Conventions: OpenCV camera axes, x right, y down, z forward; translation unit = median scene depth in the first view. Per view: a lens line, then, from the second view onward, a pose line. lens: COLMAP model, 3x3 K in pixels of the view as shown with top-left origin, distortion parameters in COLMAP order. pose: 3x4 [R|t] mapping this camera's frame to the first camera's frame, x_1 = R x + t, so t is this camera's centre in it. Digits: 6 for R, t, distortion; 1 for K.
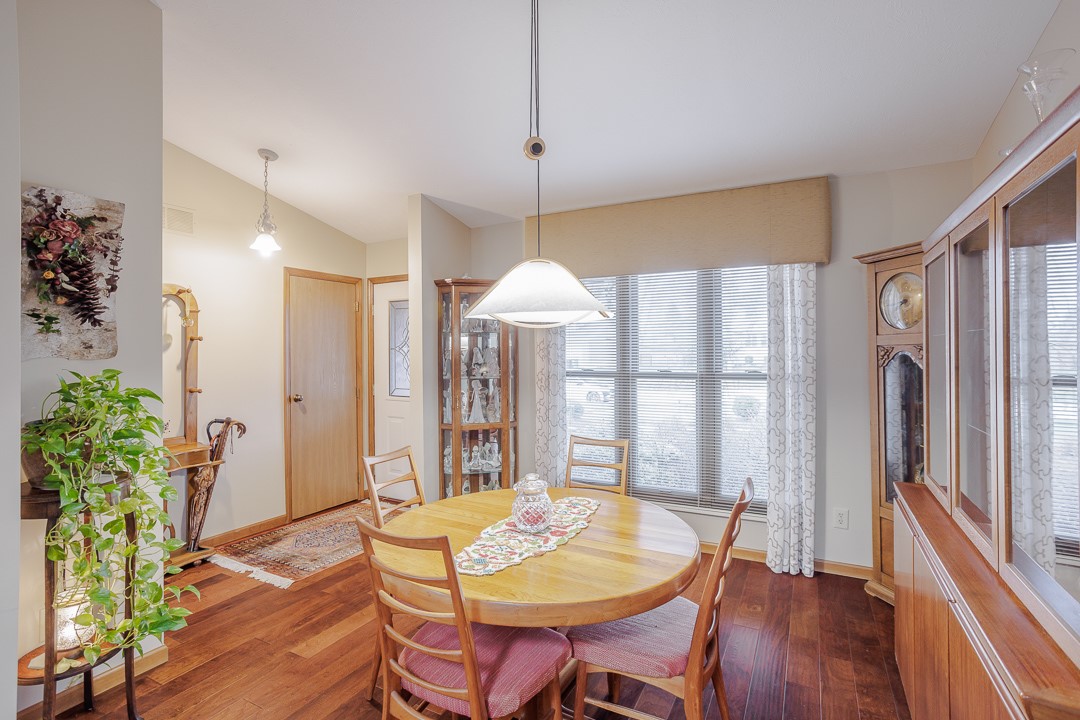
lens RADIAL K [[523.0, 0, 529.5], [0, 523.0, 355.3], [0, 0, 1]] dist [-0.037048, 0.016642]
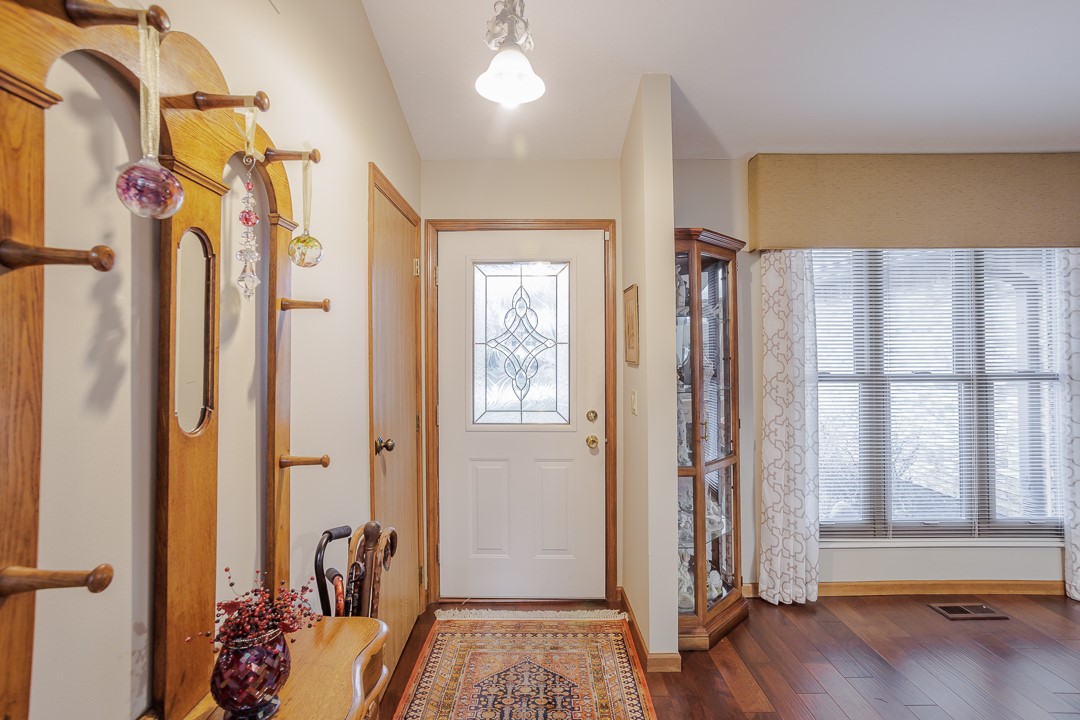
lens RADIAL K [[523.0, 0, 544.9], [0, 523.0, 354.3], [0, 0, 1]] dist [-0.037048, 0.016642]
pose [[0.872966, -0.004162, 0.487764, -0.637035], [0.005934, 0.999980, -0.002087, 0.001224], [-0.487746, 0.004716, 0.872973, 0.594380]]
